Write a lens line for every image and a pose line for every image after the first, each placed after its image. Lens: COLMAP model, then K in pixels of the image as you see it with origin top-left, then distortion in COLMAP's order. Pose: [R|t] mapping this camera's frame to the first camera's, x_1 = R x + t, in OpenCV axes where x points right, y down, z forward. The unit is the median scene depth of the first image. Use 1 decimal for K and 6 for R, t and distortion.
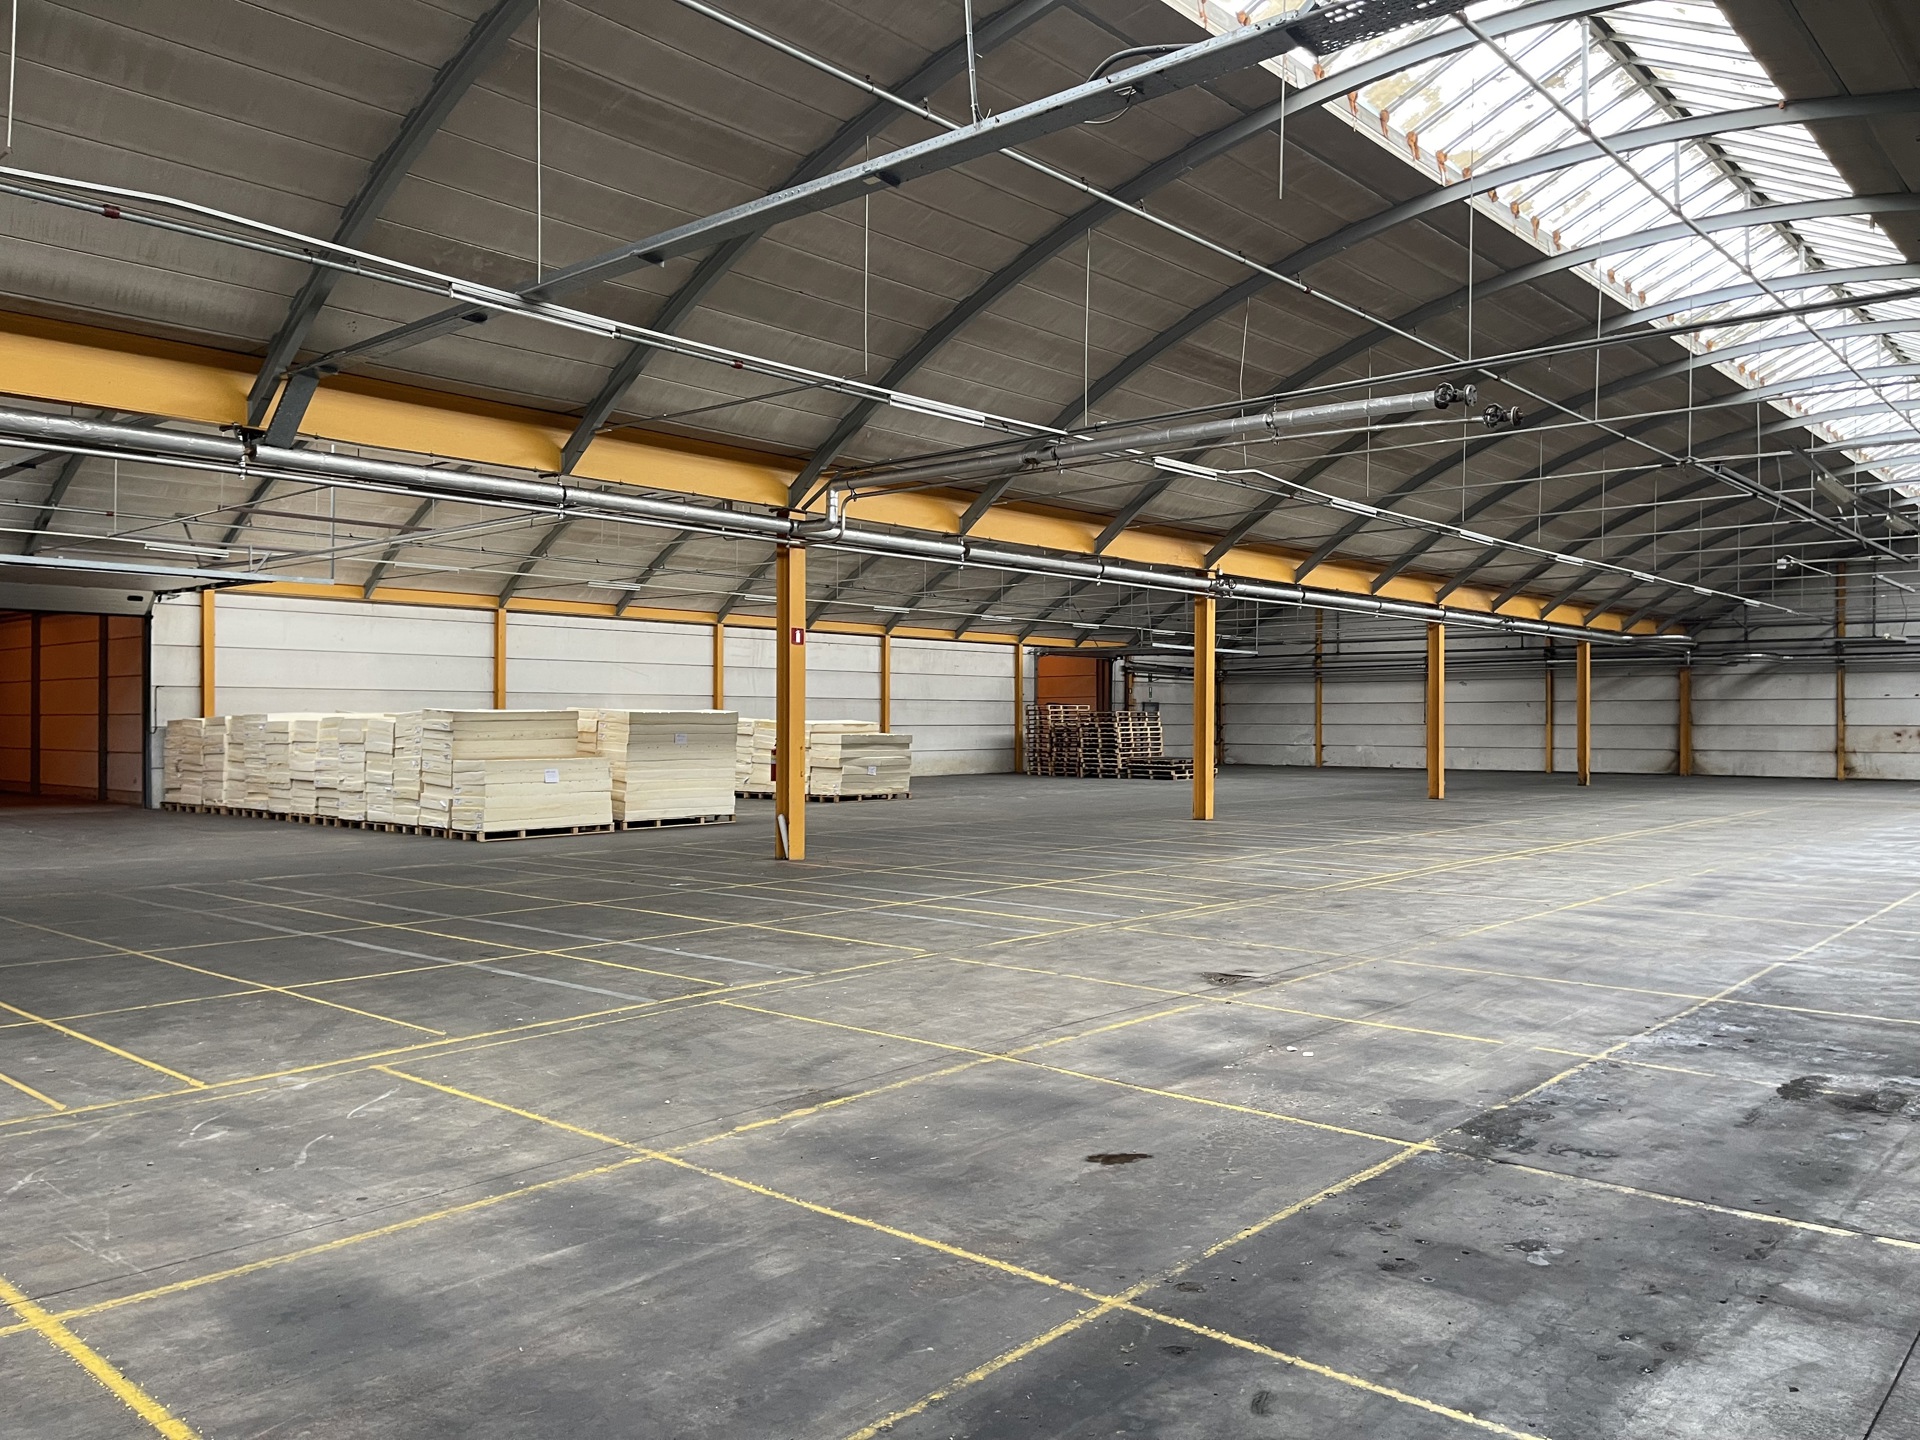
lens RADIAL K [[1438.8, 0, 955.3], [0, 1438.8, 719.4], [0, 0, 1]] dist [0.027137, -0.005353]
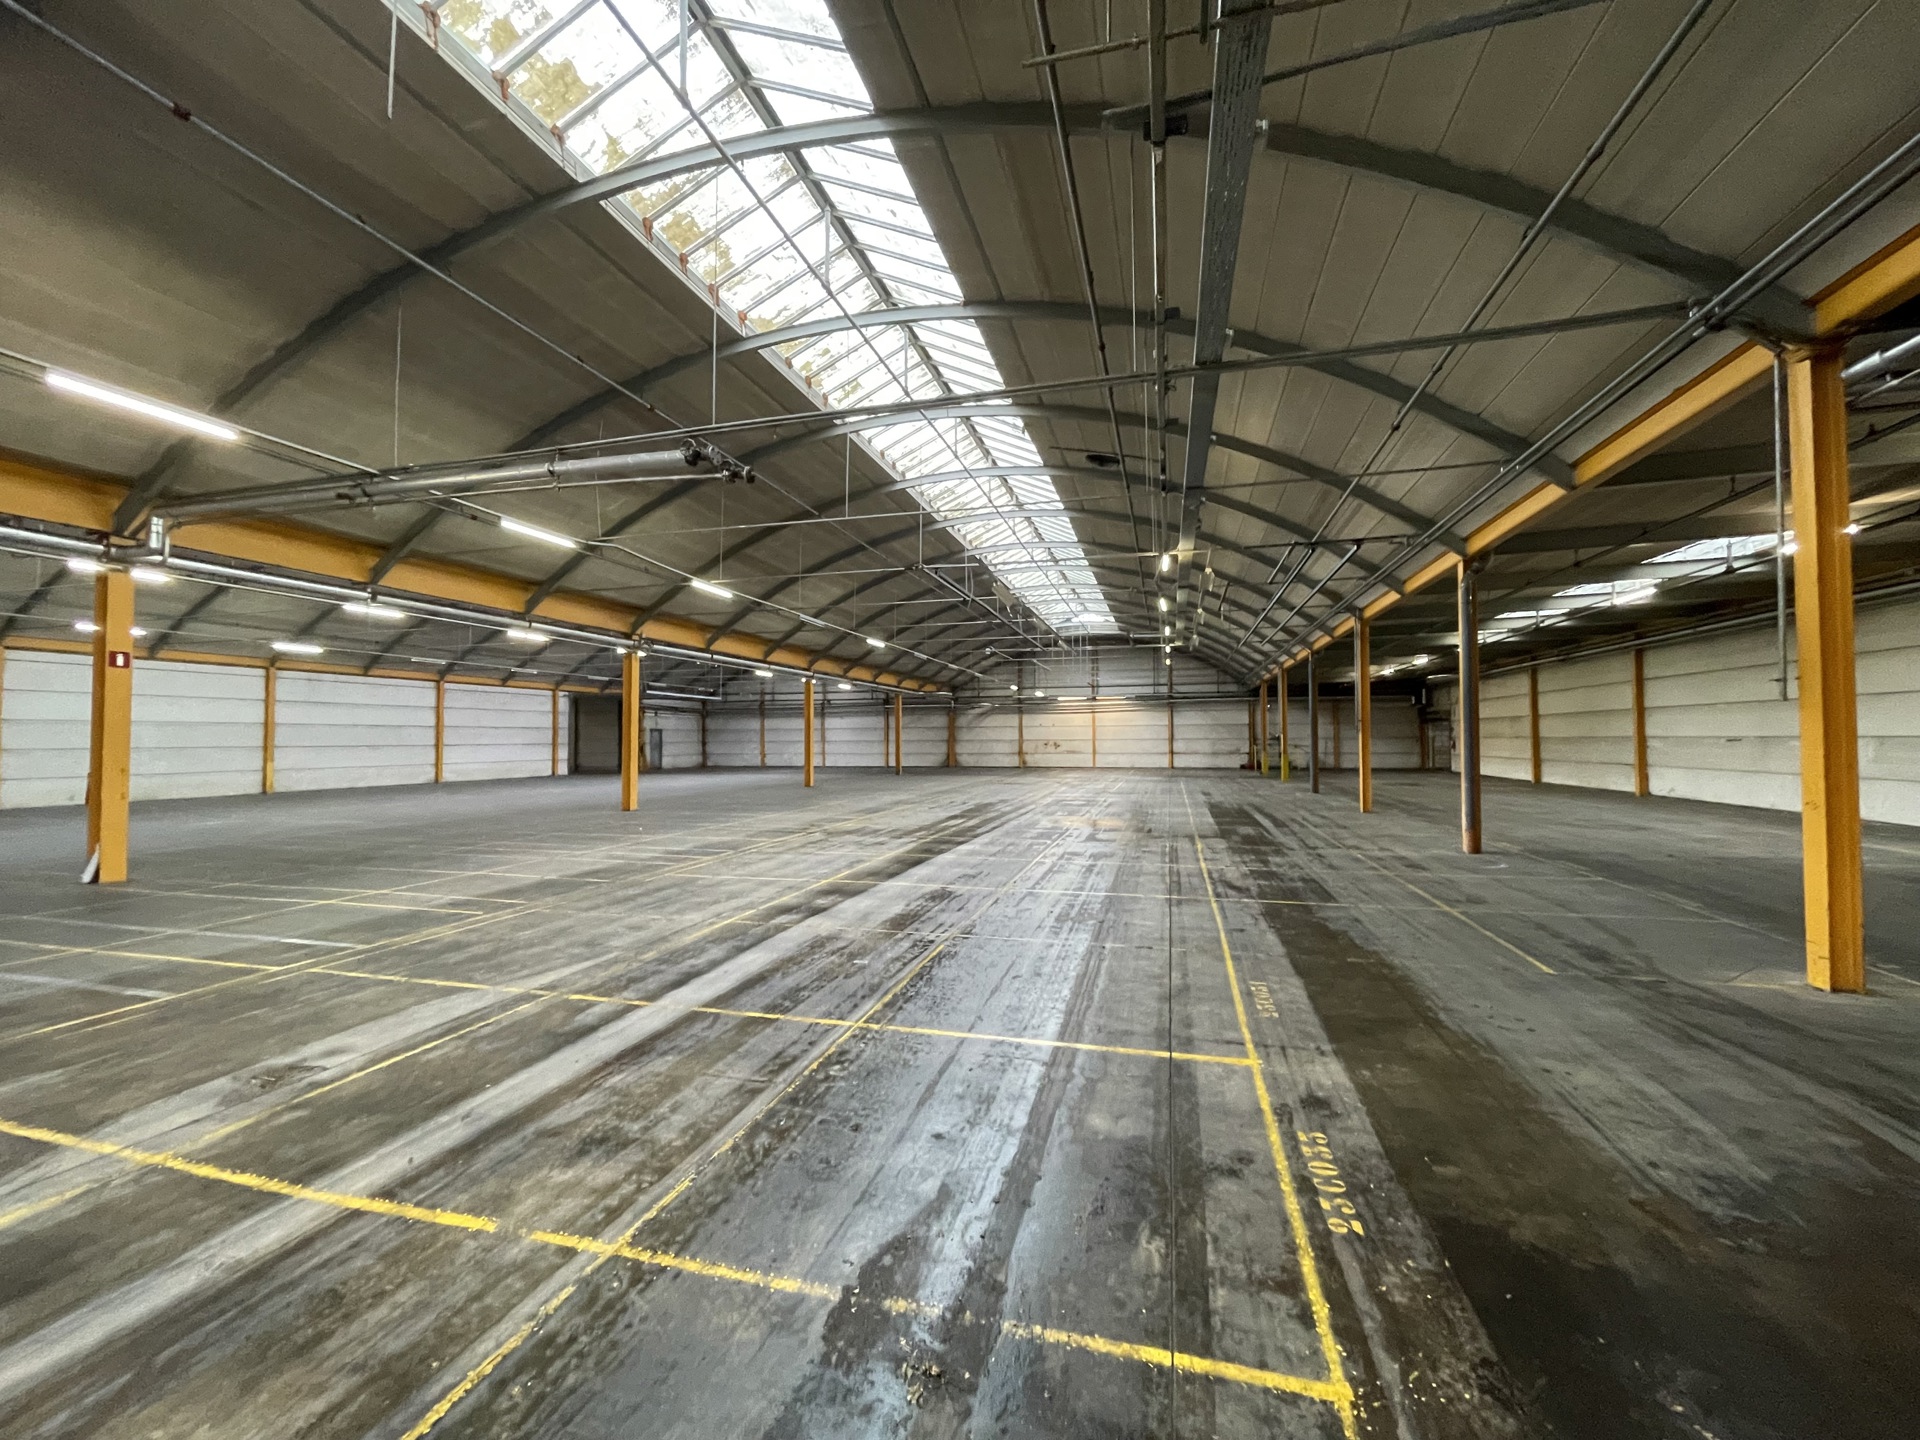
lens RADIAL K [[769.0, 0, 964.1], [0, 769.0, 722.5], [0, 0, 1]] dist [-0.005752, 0.000124]
pose [[0.893553, 0.002579, 0.448950, 0.071798], [0.007153, 0.999775, -0.019980, 0.000586], [-0.448900, 0.021065, 0.893334, 0.101459]]
